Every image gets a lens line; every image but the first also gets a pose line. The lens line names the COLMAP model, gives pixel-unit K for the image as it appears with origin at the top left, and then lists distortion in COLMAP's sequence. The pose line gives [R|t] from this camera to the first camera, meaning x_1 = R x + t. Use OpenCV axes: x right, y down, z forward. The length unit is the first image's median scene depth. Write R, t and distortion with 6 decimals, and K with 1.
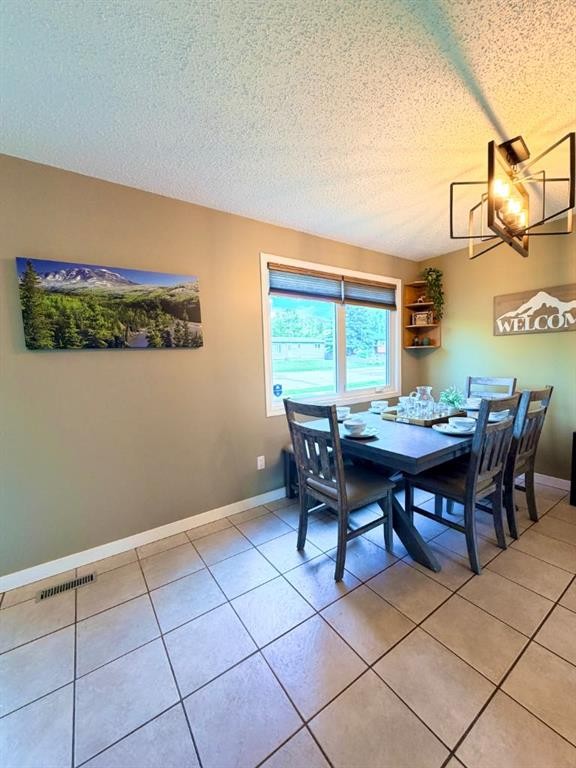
lens RADIAL K [[306.1, 0, 288.4], [0, 306.1, 381.4], [0, 0, 1]] dist [-0.000213, -0.000033]
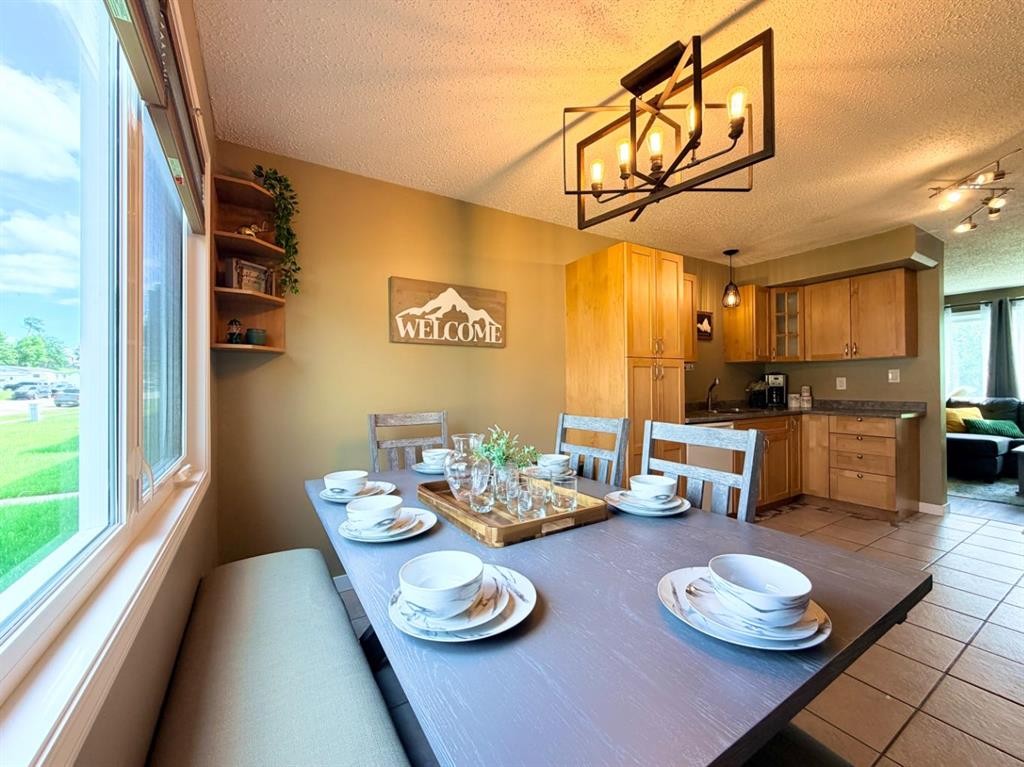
lens RADIAL K [[408.2, 0, 509.6], [0, 408.2, 382.2], [0, 0, 1]] dist [-0.000213, -0.000033]
pose [[0.051229, 0.035928, 0.998040, -0.116566], [0.080451, 0.995956, -0.039982, -0.026964], [-0.995441, 0.082342, 0.048131, 0.884902]]
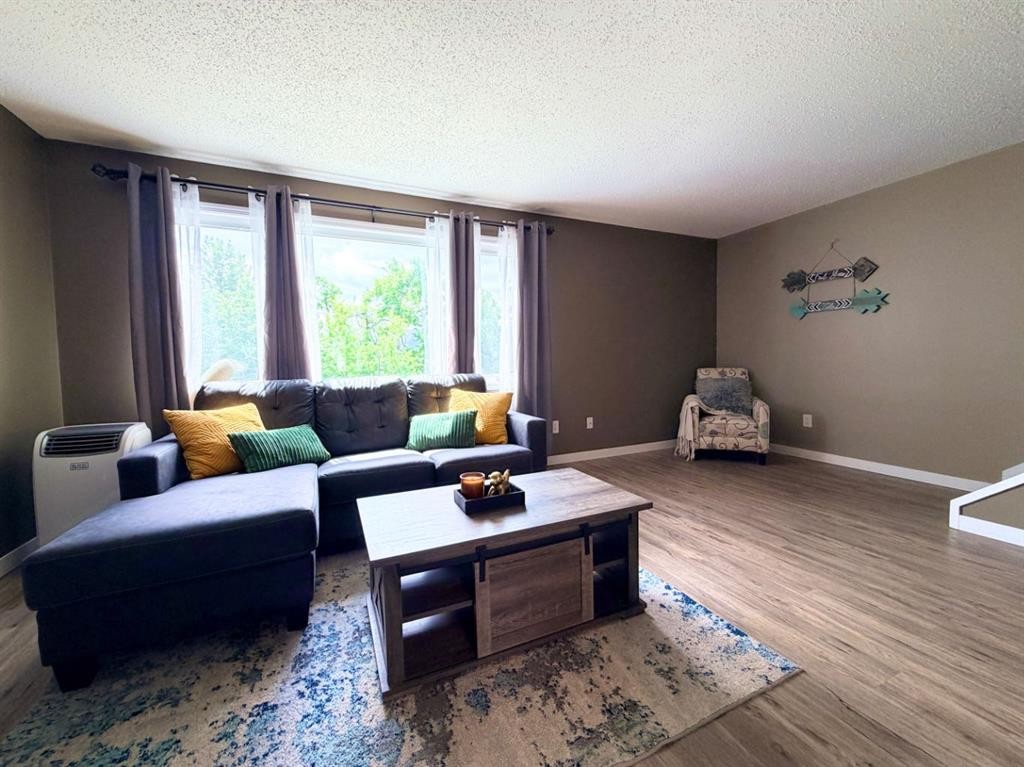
lens RADIAL K [[408.2, 0, 508.9], [0, 408.2, 382.6], [0, 0, 1]] dist [-0.000213, -0.000033]
pose [[-0.982900, 0.039968, 0.179750, 1.279003], [0.061767, 0.991166, 0.117363, 0.083768], [-0.173471, 0.126459, -0.976686, -0.508549]]
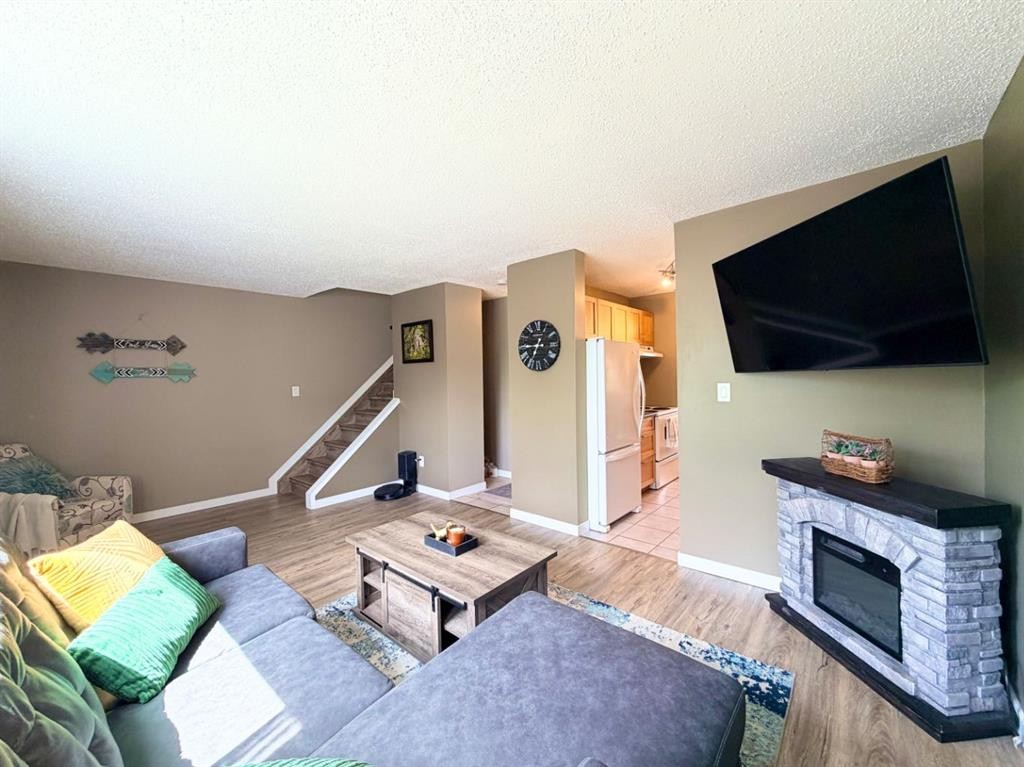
lens RADIAL K [[408.2, 0, 510.7], [0, 408.2, 383.9], [0, 0, 1]] dist [-0.000213, -0.000033]
pose [[0.255218, 0.042730, -0.965939, 2.226596], [-0.052671, 0.998154, 0.030239, -0.020818], [0.965448, 0.043160, 0.256997, -1.185720]]
